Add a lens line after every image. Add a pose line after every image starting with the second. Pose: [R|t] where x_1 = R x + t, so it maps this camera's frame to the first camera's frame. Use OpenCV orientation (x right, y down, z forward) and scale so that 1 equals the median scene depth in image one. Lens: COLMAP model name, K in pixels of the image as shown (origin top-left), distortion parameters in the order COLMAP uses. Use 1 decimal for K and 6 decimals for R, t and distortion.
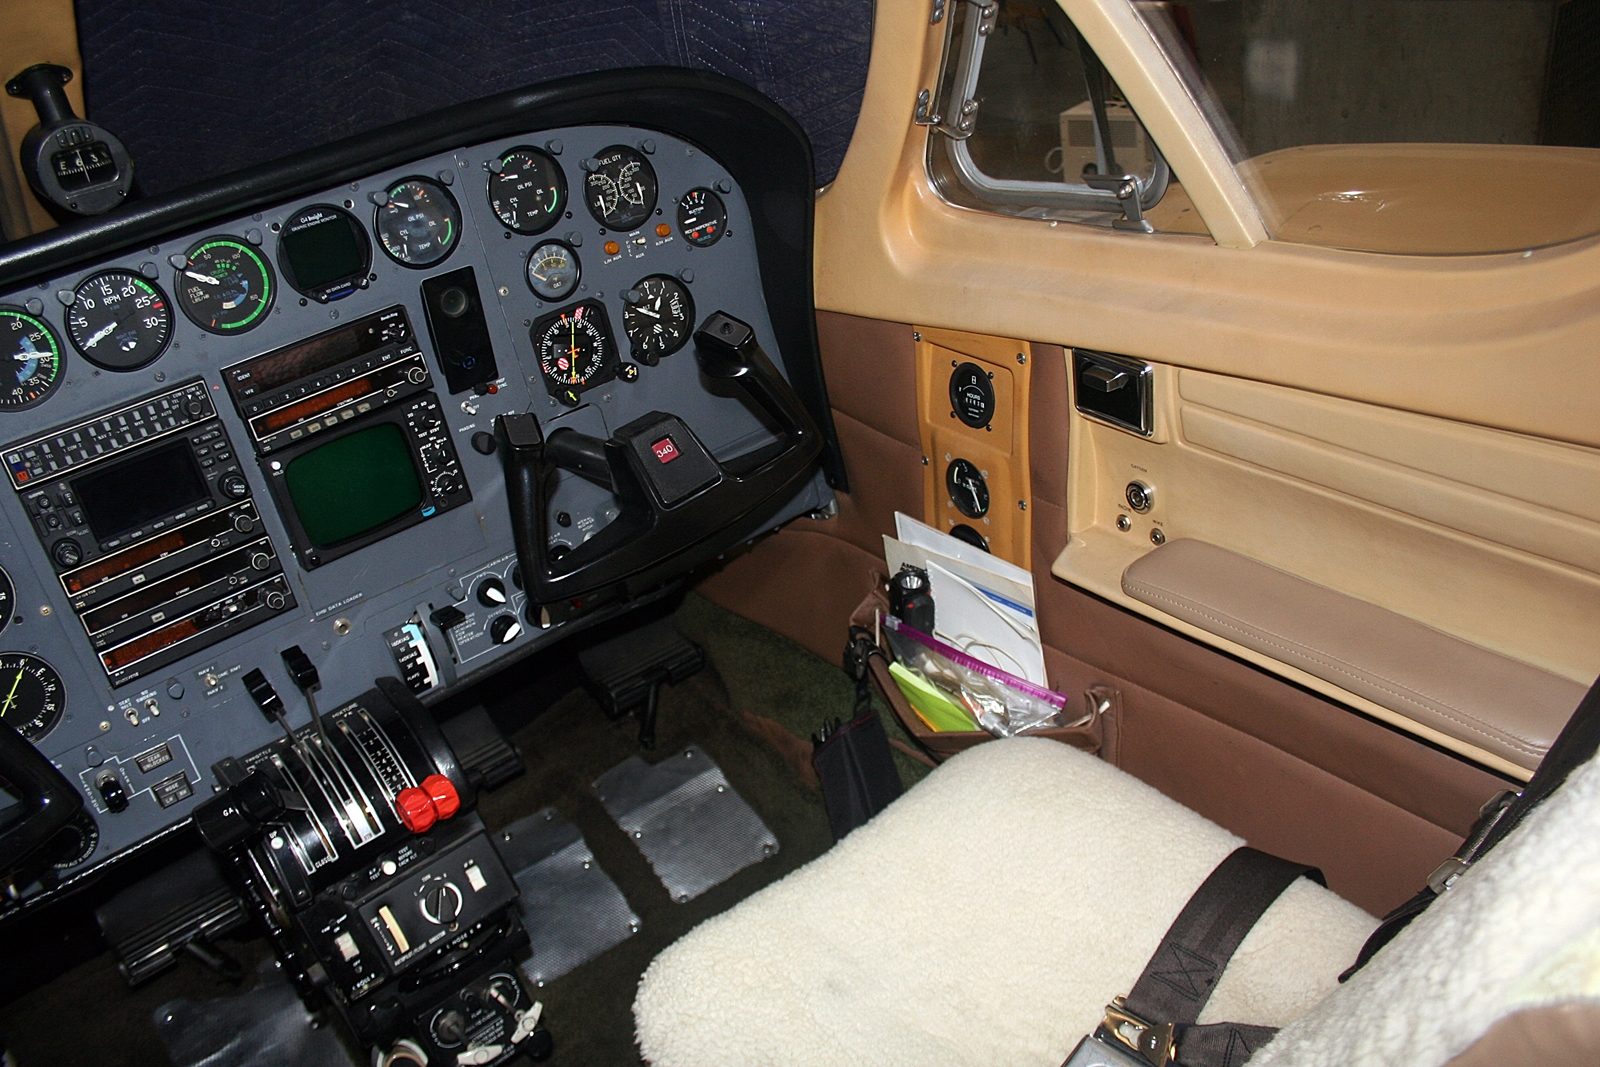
lens RADIAL K [[1337.0, 0, 800.0], [0, 1337.0, 543.8], [0, 0, 1]] dist [-0.131404, 0.103777]
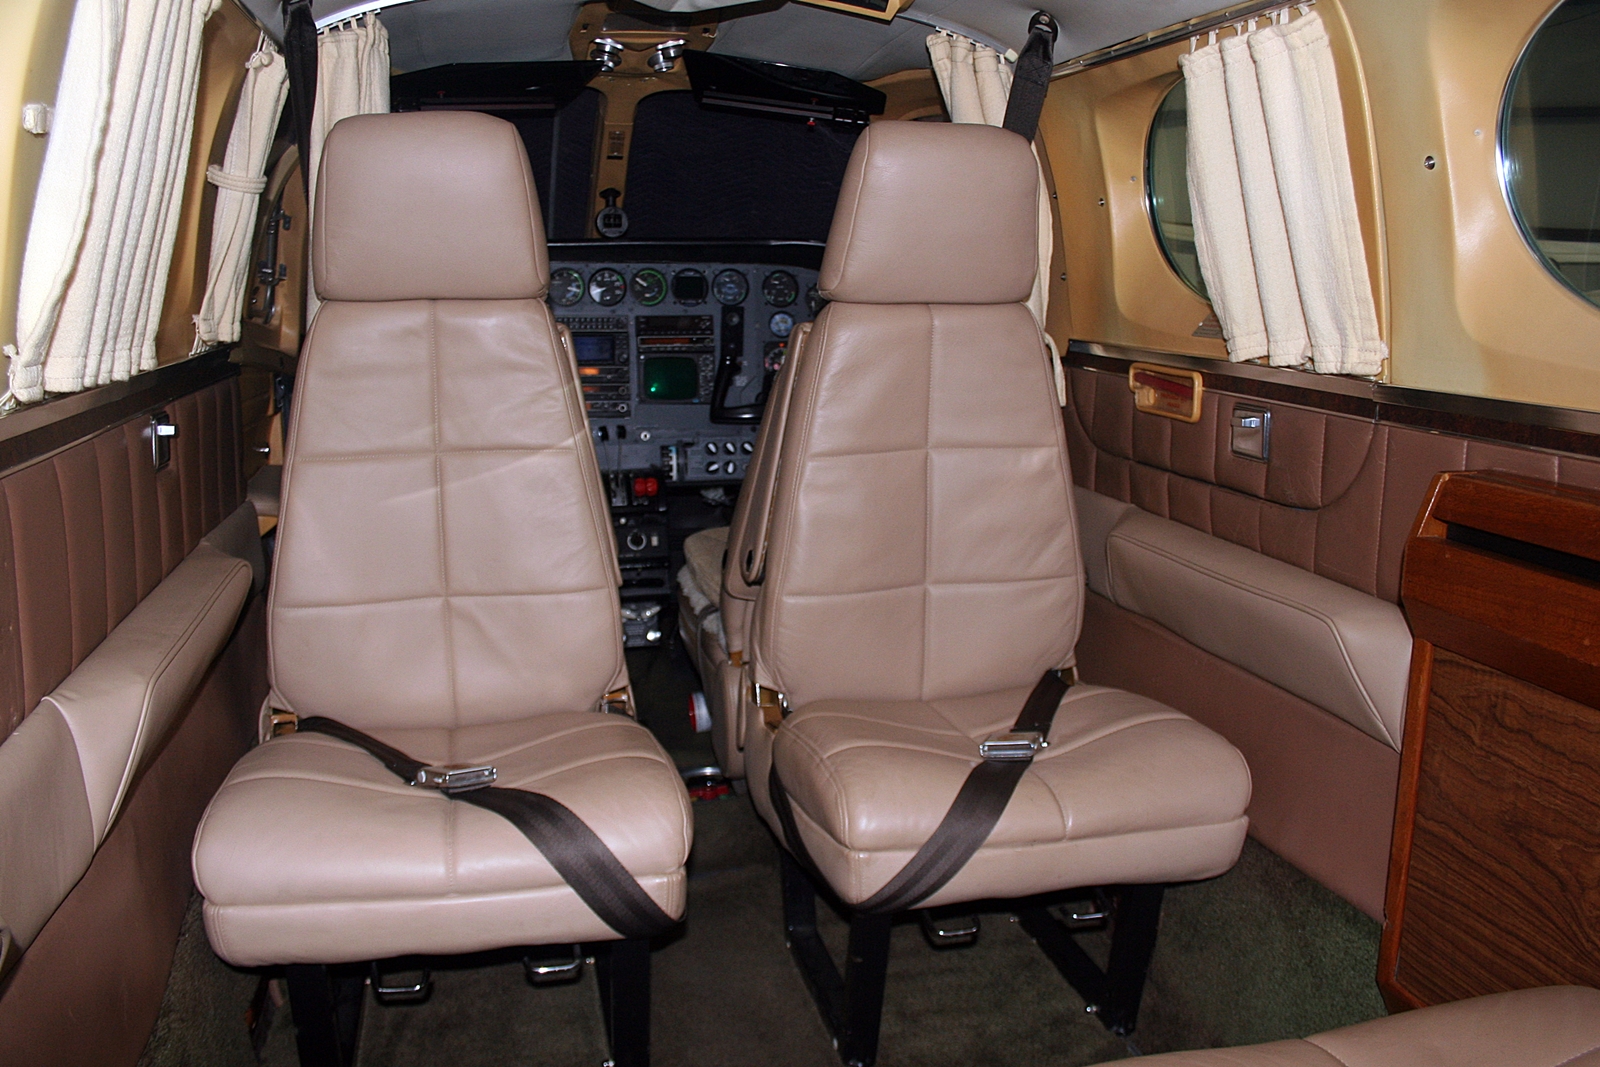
lens RADIAL K [[1401.2, 0, 797.7], [0, 1401.2, 536.8], [0, 0, 1]] dist [-0.118722, 0.009525]
pose [[0.894532, 0.220147, -0.389036, 0.924024], [-0.329430, 0.912941, -0.240863, 0.755187], [0.302141, 0.343619, 0.889177, -1.094637]]
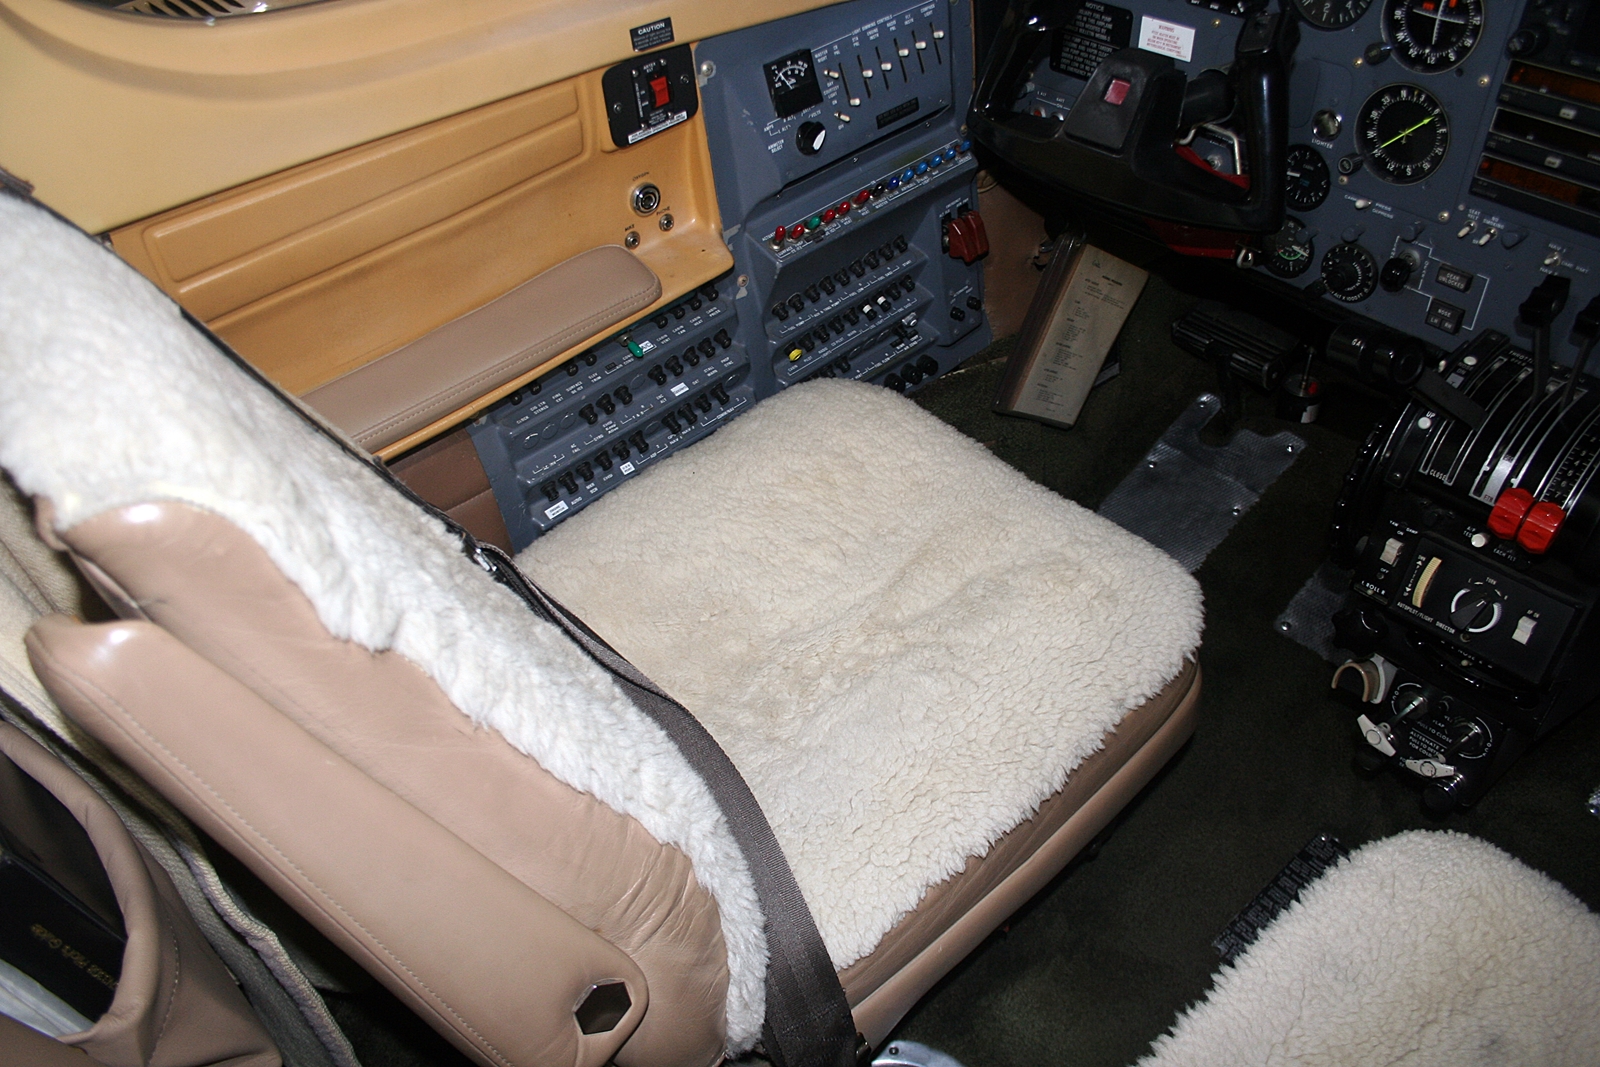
lens RADIAL K [[1337.0, 0, 807.6], [0, 1337.0, 536.2], [0, 0, 1]] dist [-0.131404, 0.103777]
pose [[0.049916, 0.764170, -0.643081, 0.228135], [-0.413492, 0.601922, 0.683165, -0.168012], [0.909138, 0.231808, 0.346024, 0.266256]]
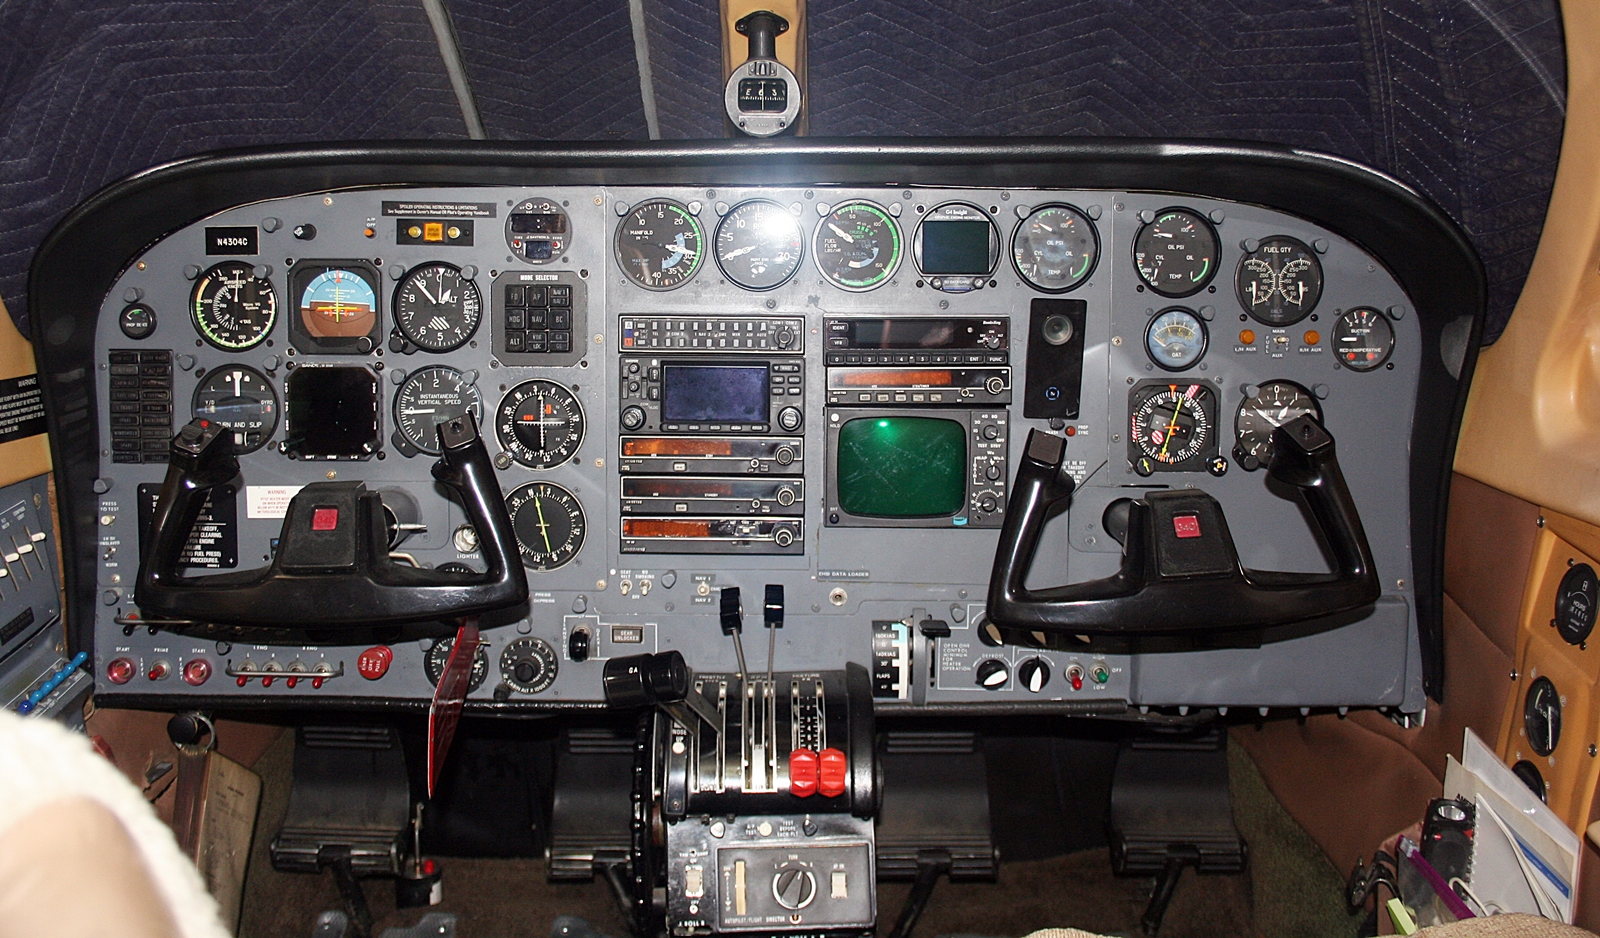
lens RADIAL K [[1558.2, 0, 800.6], [0, 1558.2, 417.8], [0, 0, 1]] dist [-0.076638, 0.000000]
pose [[0.786506, 0.280105, -0.550408, 0.247904], [-0.405613, 0.906350, -0.118355, 0.093438], [0.465711, 0.316340, 0.826464, -0.033233]]
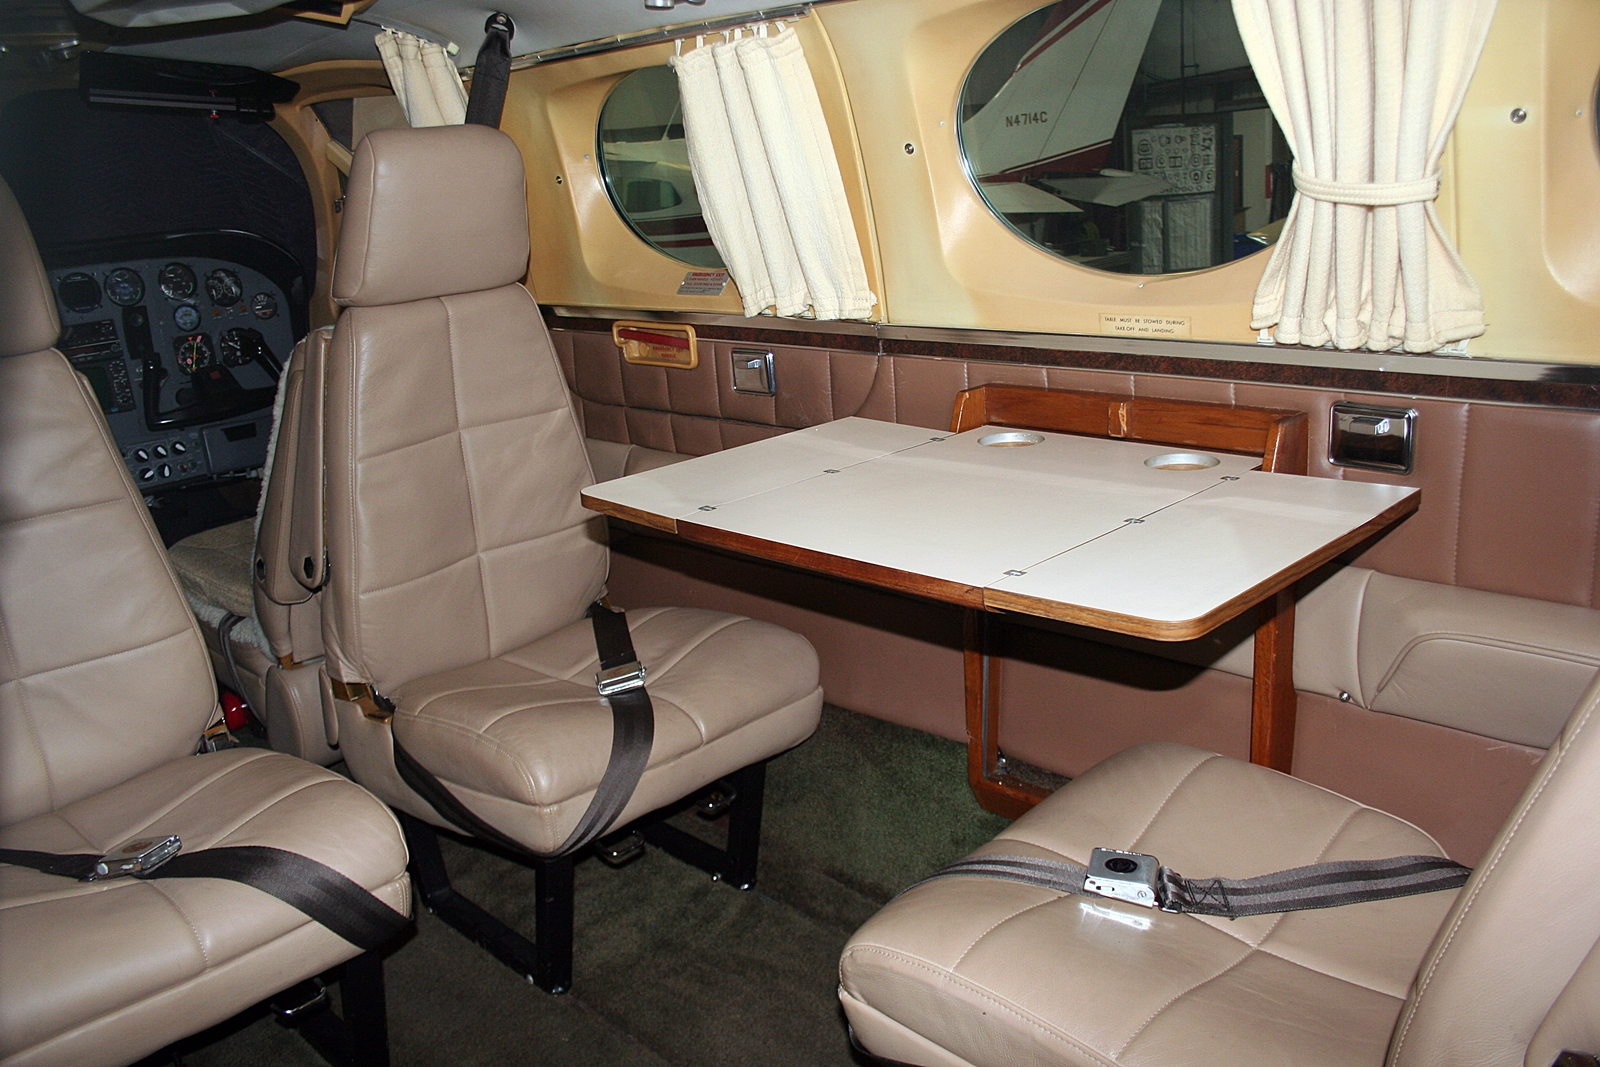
lens RADIAL K [[1337.0, 0, 796.2], [0, 1337.0, 536.4], [0, 0, 1]] dist [-0.131404, 0.103777]
pose [[0.991909, 0.033974, 0.122317, 0.624681], [-0.001312, 0.966217, -0.257728, 0.773881], [-0.126941, 0.255482, 0.958444, -1.241425]]
